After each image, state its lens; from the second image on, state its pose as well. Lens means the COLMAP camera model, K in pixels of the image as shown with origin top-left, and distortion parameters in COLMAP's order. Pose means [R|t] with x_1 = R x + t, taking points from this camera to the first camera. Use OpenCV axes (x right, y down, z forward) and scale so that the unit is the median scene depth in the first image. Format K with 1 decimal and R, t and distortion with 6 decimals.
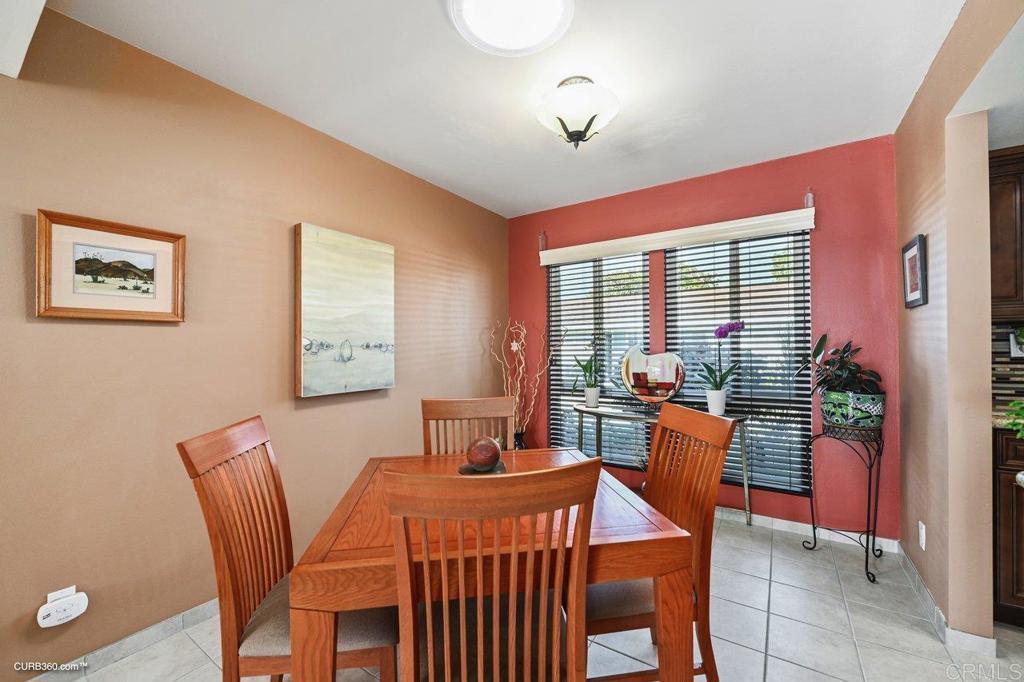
lens RADIAL K [[407.7, 0, 516.6], [0, 407.7, 344.5], [0, 0, 1]] dist [-0.006742, -0.001181]
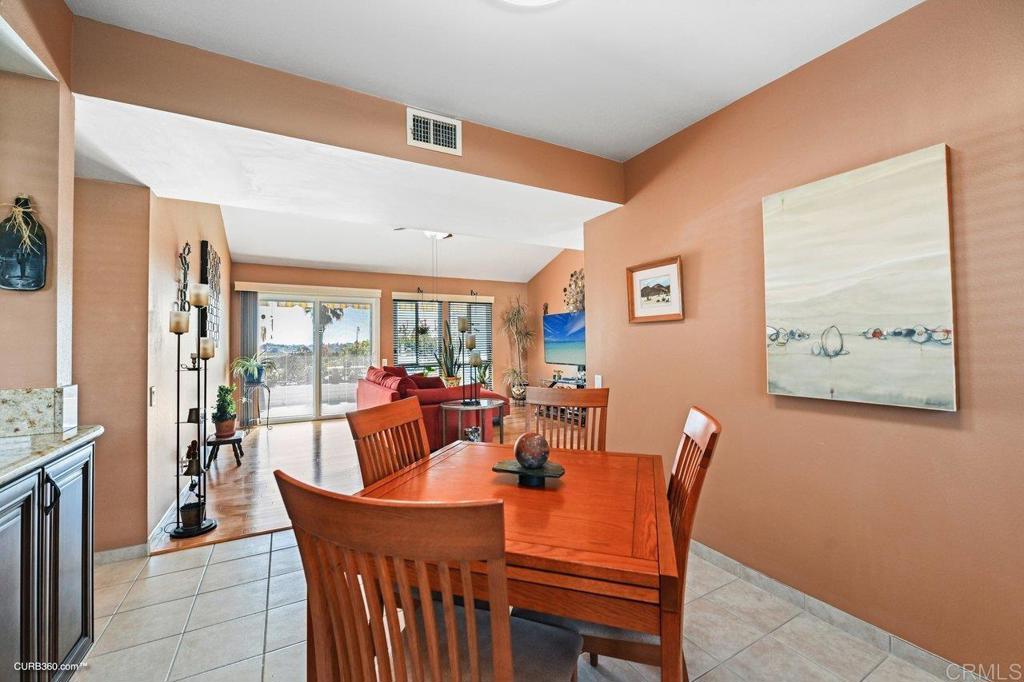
lens RADIAL K [[407.7, 0, 512.5], [0, 407.7, 335.0], [0, 0, 1]] dist [-0.006742, -0.001181]
pose [[-0.464380, -0.003829, -0.885628, 0.492777], [0.022797, 0.999608, -0.016275, 0.003669], [0.885343, -0.027747, -0.464110, 0.876106]]
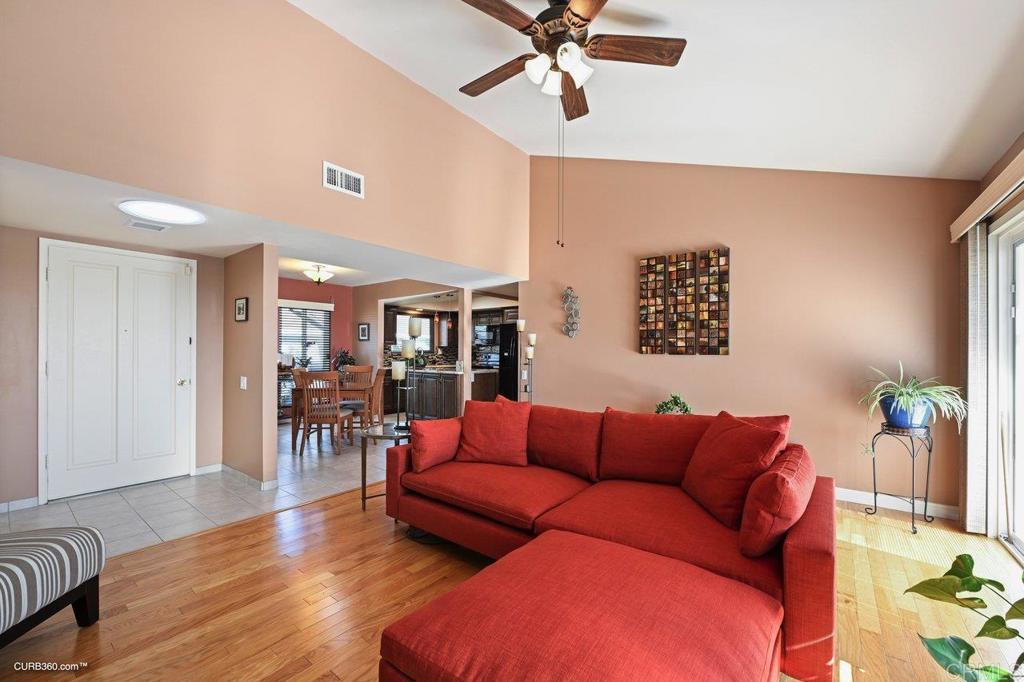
lens RADIAL K [[407.7, 0, 530.3], [0, 407.7, 352.6], [0, 0, 1]] dist [-0.006742, -0.001181]
pose [[0.045320, 0.006285, 0.998953, -2.396413], [-0.014244, 0.999883, -0.005644, 0.012346], [-0.998871, -0.013974, 0.045404, -0.640382]]
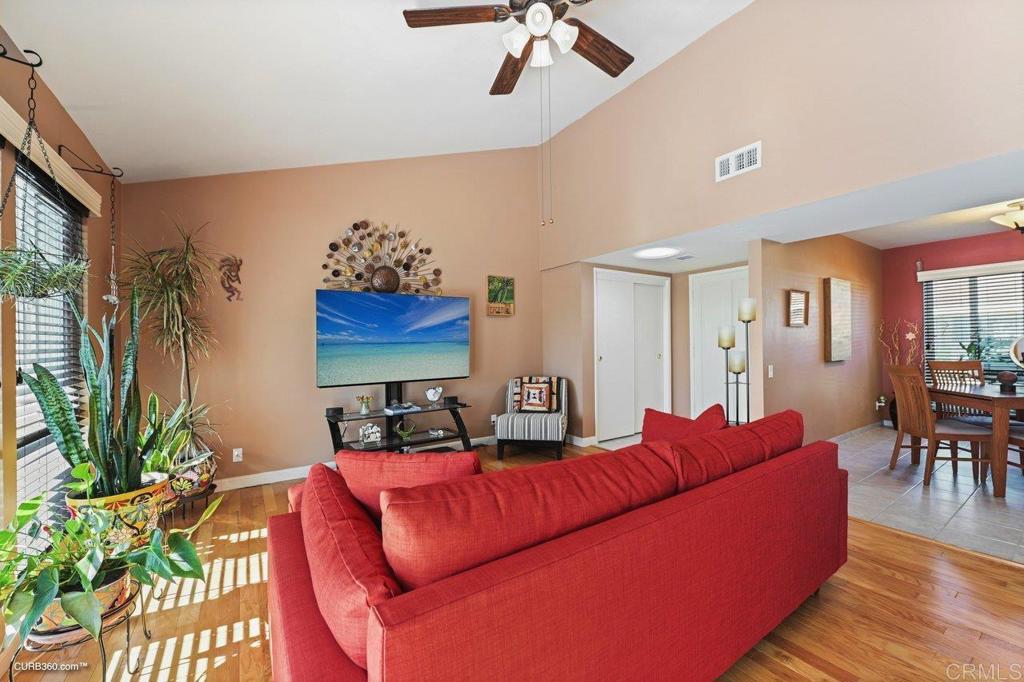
lens RADIAL K [[407.7, 0, 508.1], [0, 407.7, 340.5], [0, 0, 1]] dist [-0.006742, -0.001181]
pose [[0.919883, -0.006684, -0.392137, -1.173377], [0.009330, 0.999945, 0.004842, -0.000623], [0.392083, -0.008113, 0.919894, -1.496998]]
